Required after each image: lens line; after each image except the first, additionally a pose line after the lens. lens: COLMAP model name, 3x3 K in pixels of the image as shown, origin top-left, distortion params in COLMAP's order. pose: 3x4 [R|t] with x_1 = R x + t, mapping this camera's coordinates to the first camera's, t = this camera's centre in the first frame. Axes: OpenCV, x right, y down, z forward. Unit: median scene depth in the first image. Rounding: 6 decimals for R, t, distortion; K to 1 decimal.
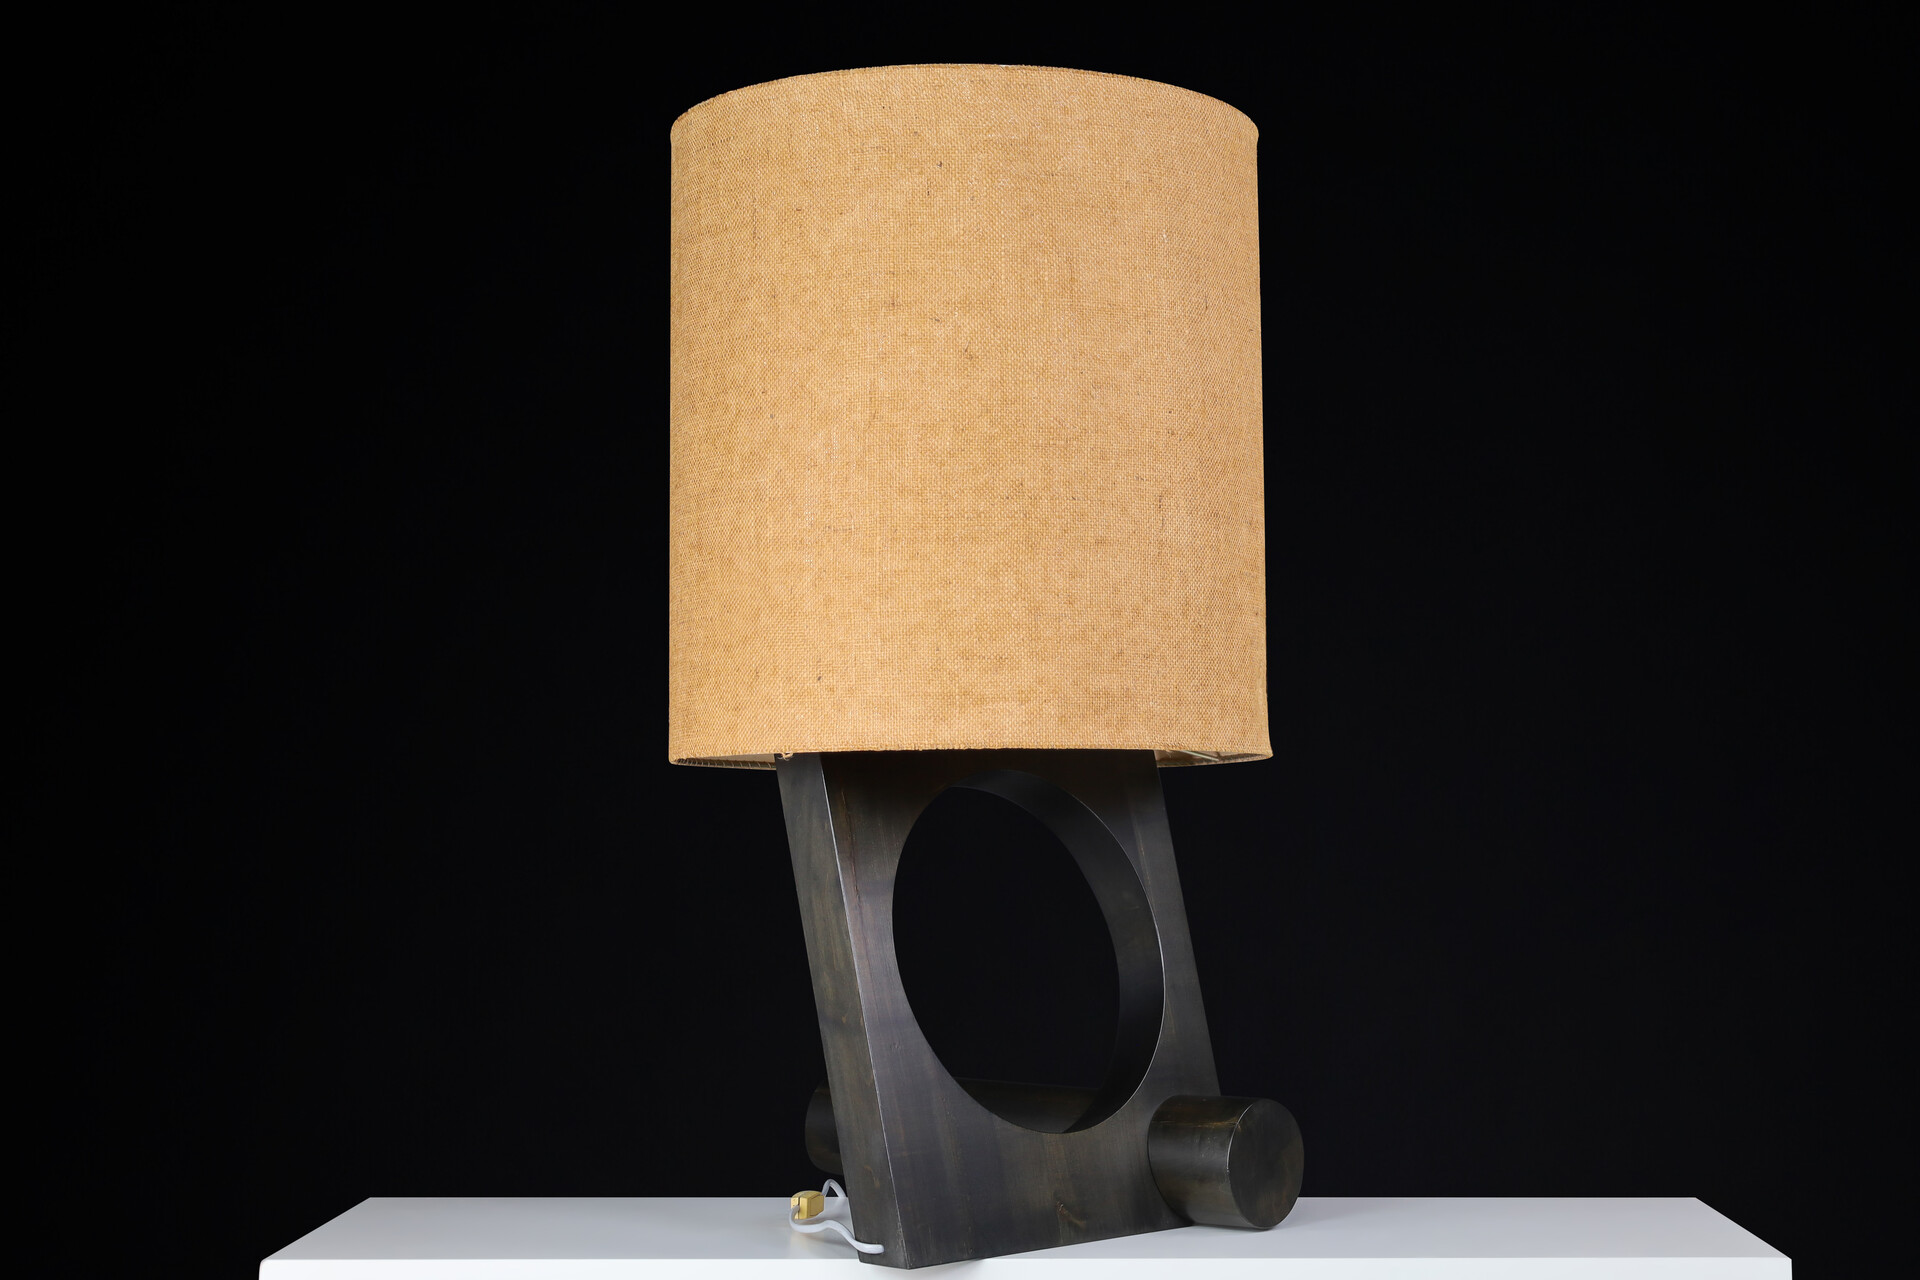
lens RADIAL K [[2975.7, 0, 960.0], [0, 2975.7, 640.0], [0, 0, 1]] dist [-0.016188, 0.063368]
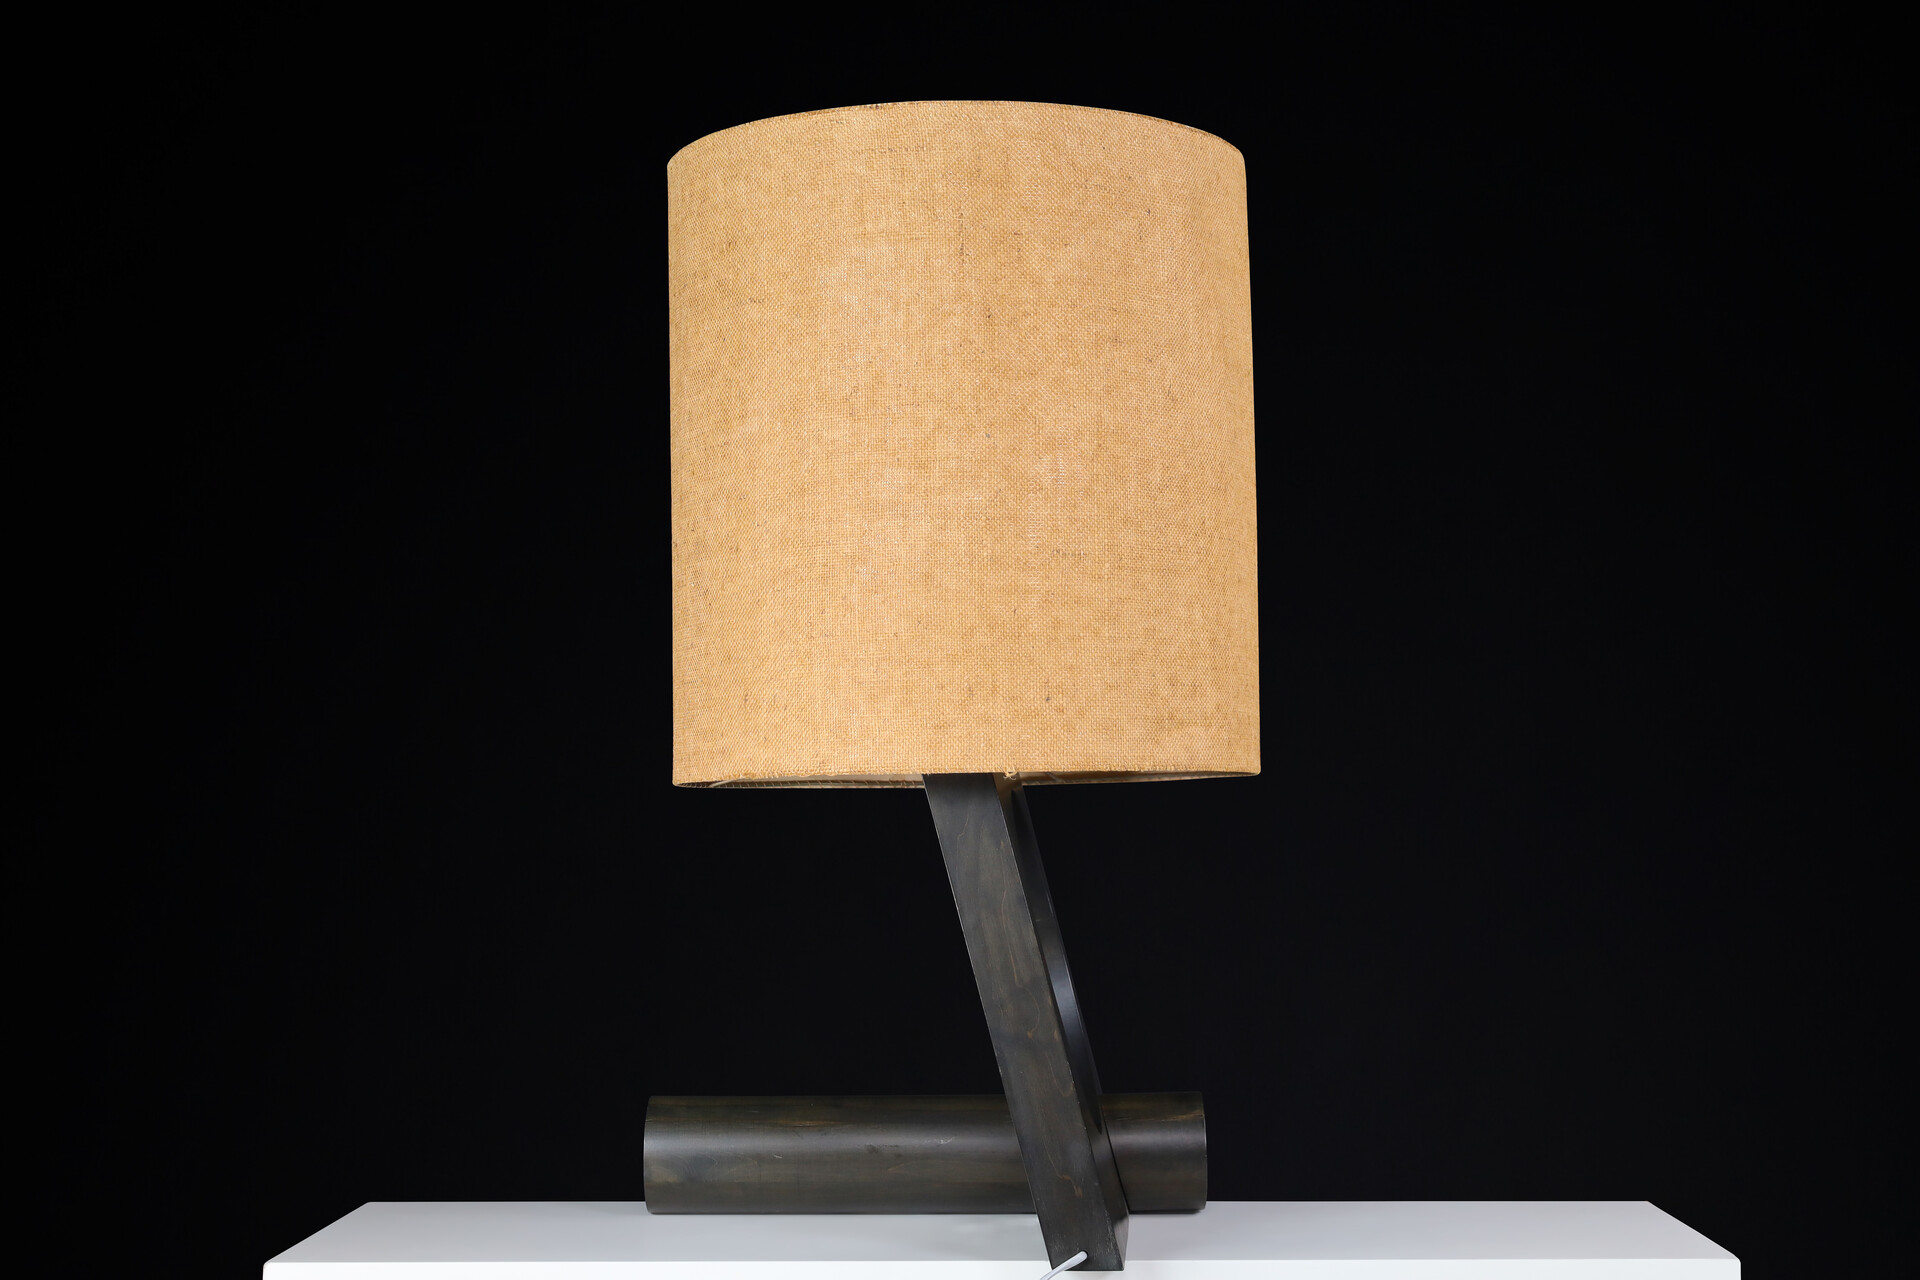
lens RADIAL K [[2975.7, 0, 960.0], [0, 2975.7, 640.0], [0, 0, 1]] dist [-0.016188, 0.063368]
pose [[0.737299, 0.040323, 0.674363, -0.755196], [-0.040416, 0.999062, -0.015550, 0.009658], [-0.674357, -0.015790, 0.738237, 0.269895]]
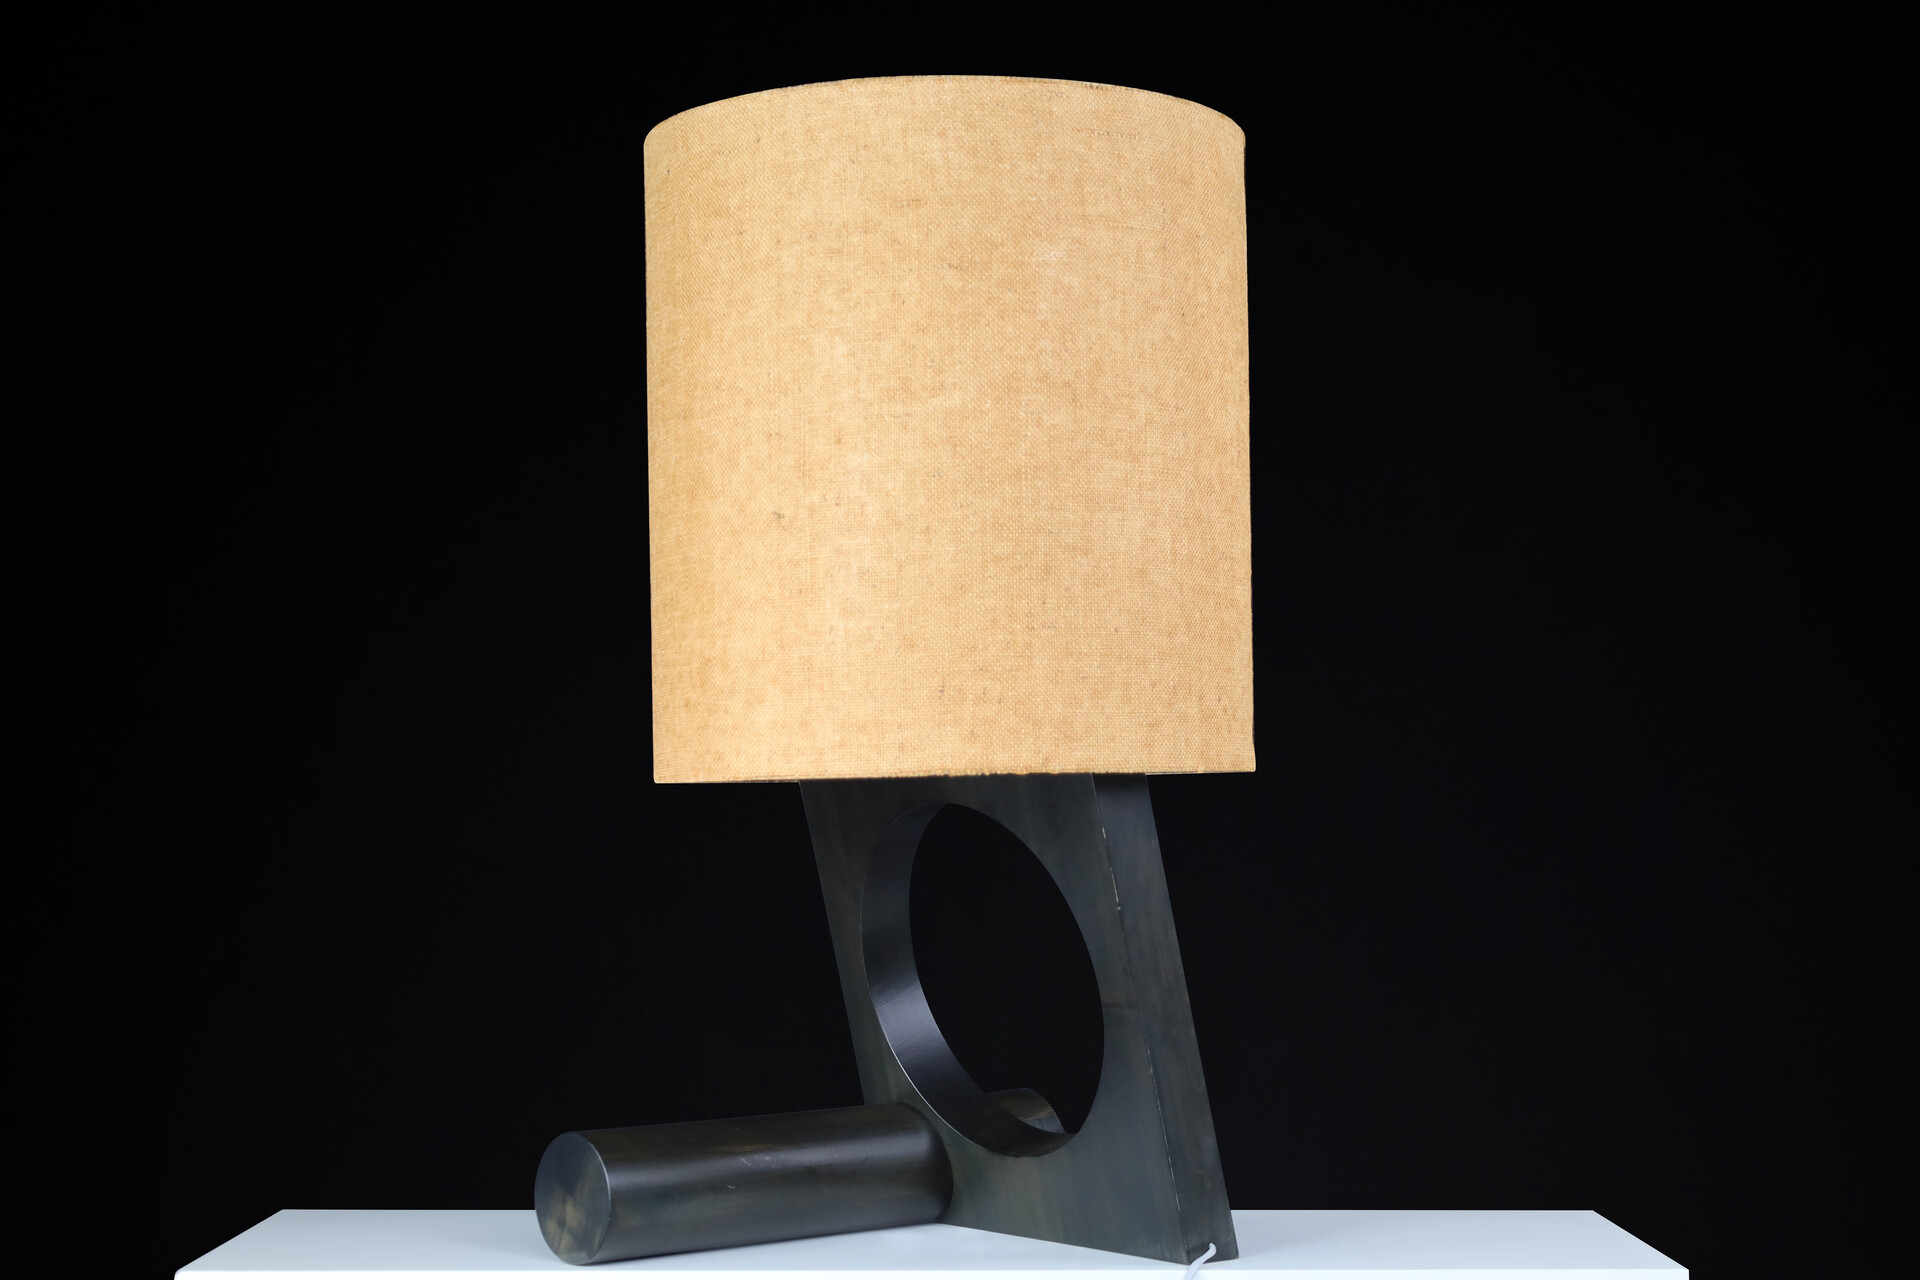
lens RADIAL K [[2975.7, 0, 960.0], [0, 2975.7, 640.0], [0, 0, 1]] dist [-0.016188, 0.063368]
pose [[0.080950, 0.056894, 0.995093, -1.079682], [-0.059037, 0.996890, -0.052194, 0.051301], [-0.994968, -0.054522, 0.084057, 1.003089]]
